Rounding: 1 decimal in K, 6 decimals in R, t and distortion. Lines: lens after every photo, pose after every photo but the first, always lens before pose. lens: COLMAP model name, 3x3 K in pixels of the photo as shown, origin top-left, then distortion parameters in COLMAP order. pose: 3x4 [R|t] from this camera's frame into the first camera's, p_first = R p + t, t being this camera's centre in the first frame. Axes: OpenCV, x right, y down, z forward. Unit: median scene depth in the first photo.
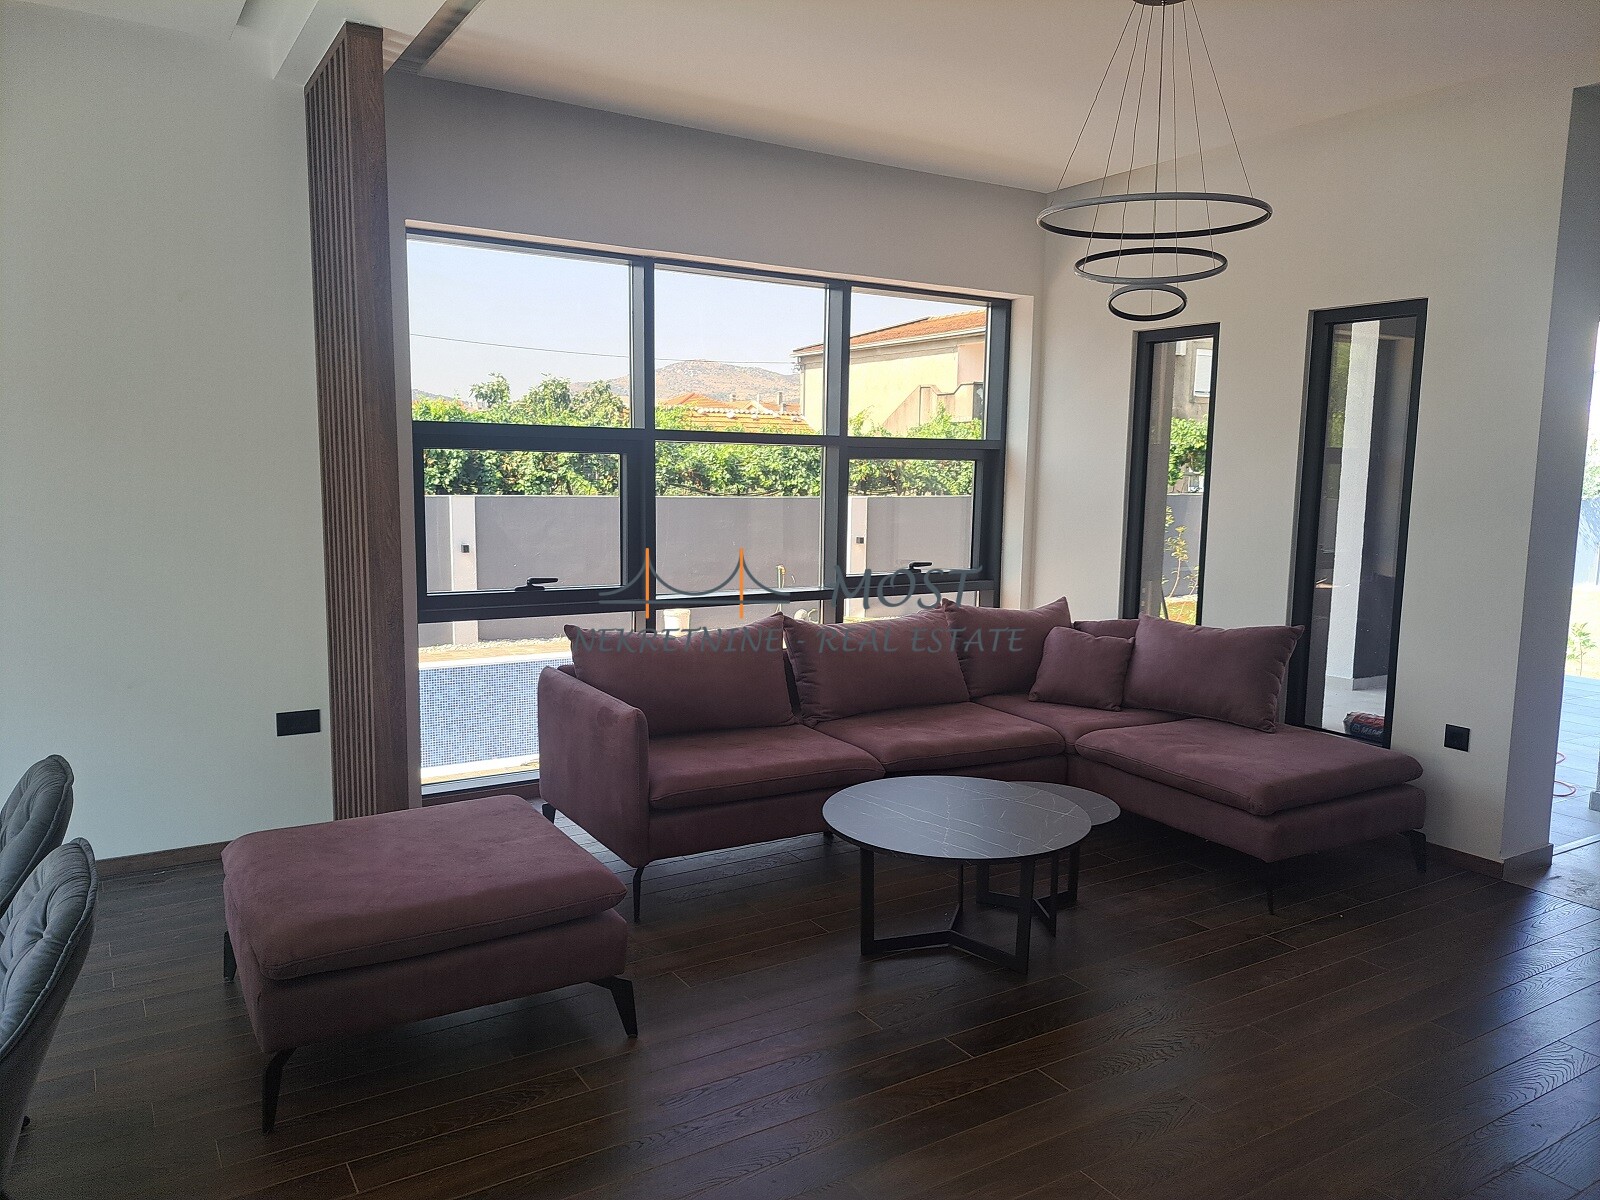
lens RADIAL K [[1156.1, 0, 800.0], [0, 1156.1, 600.0], [0, 0, 1]] dist [0.053379, -0.108106]
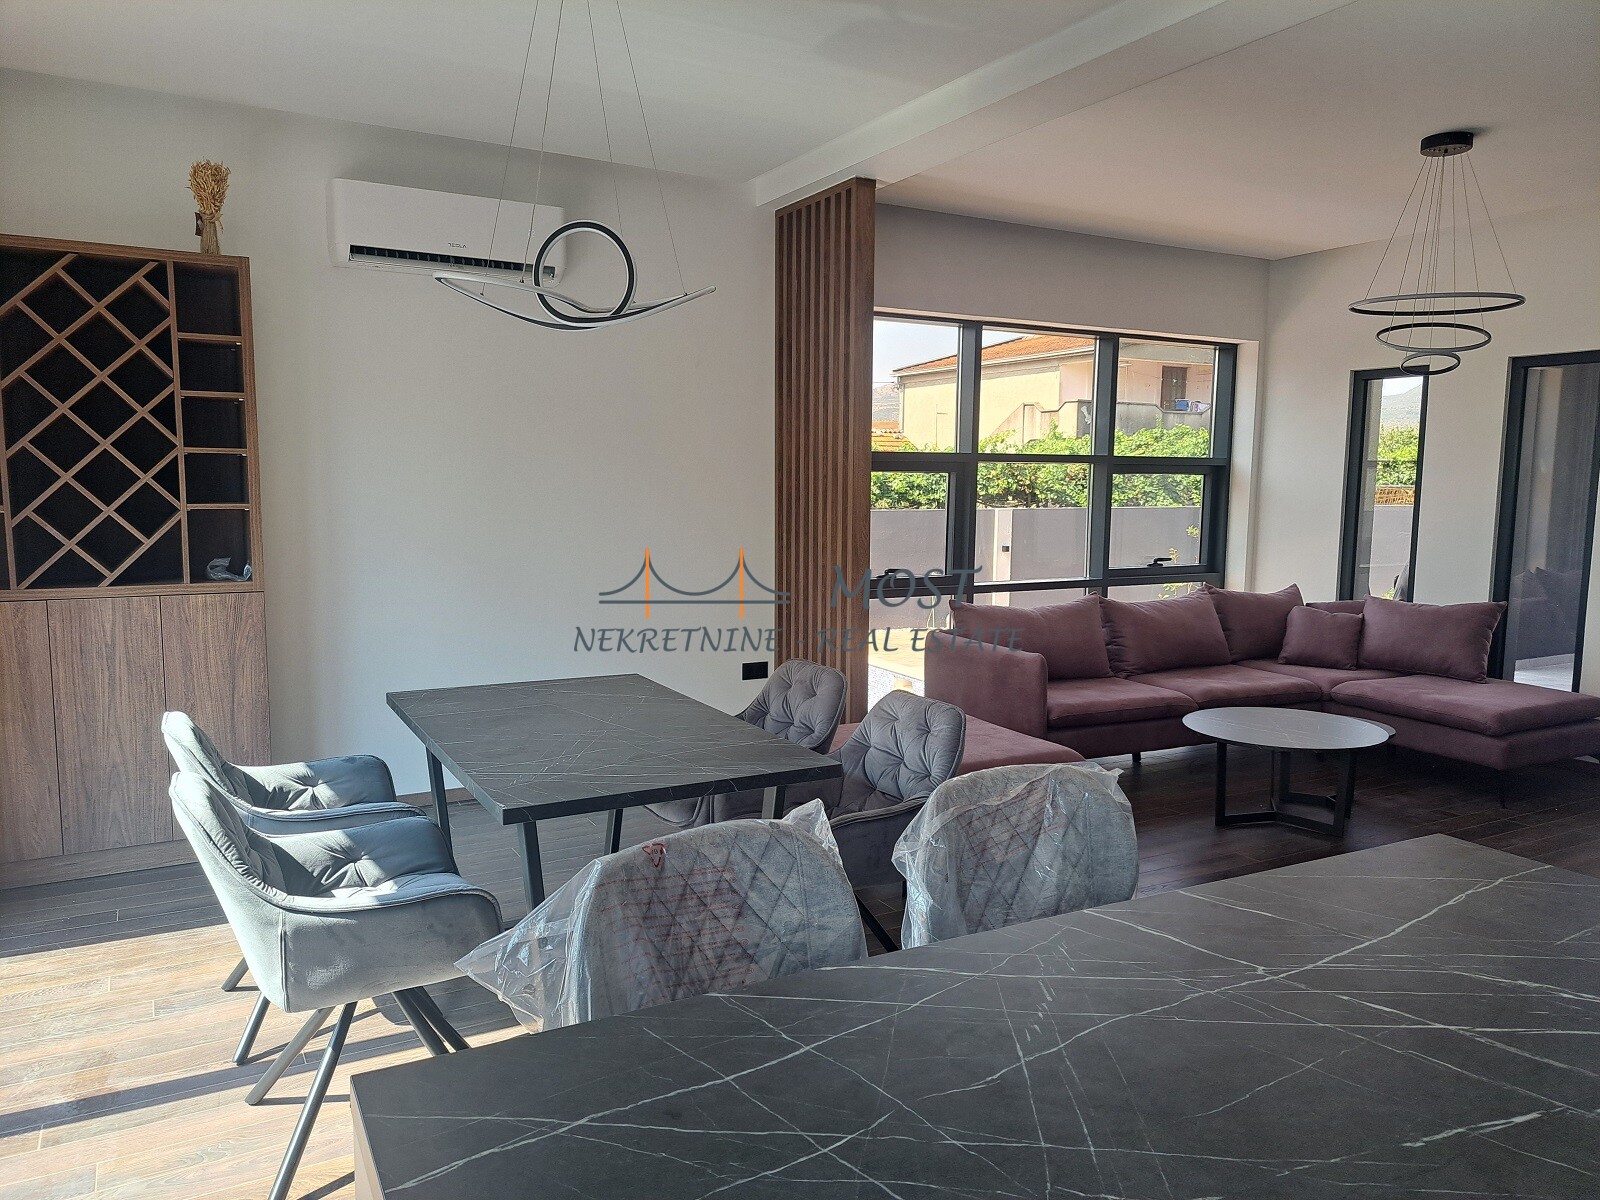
lens RADIAL K [[1156.1, 0, 800.0], [0, 1156.1, 600.0], [0, 0, 1]] dist [0.053379, -0.108106]
pose [[0.998635, -0.002164, -0.052191, -0.248080], [0.001460, 0.999908, -0.013518, 0.032515], [0.052215, 0.013424, 0.998546, -0.286836]]
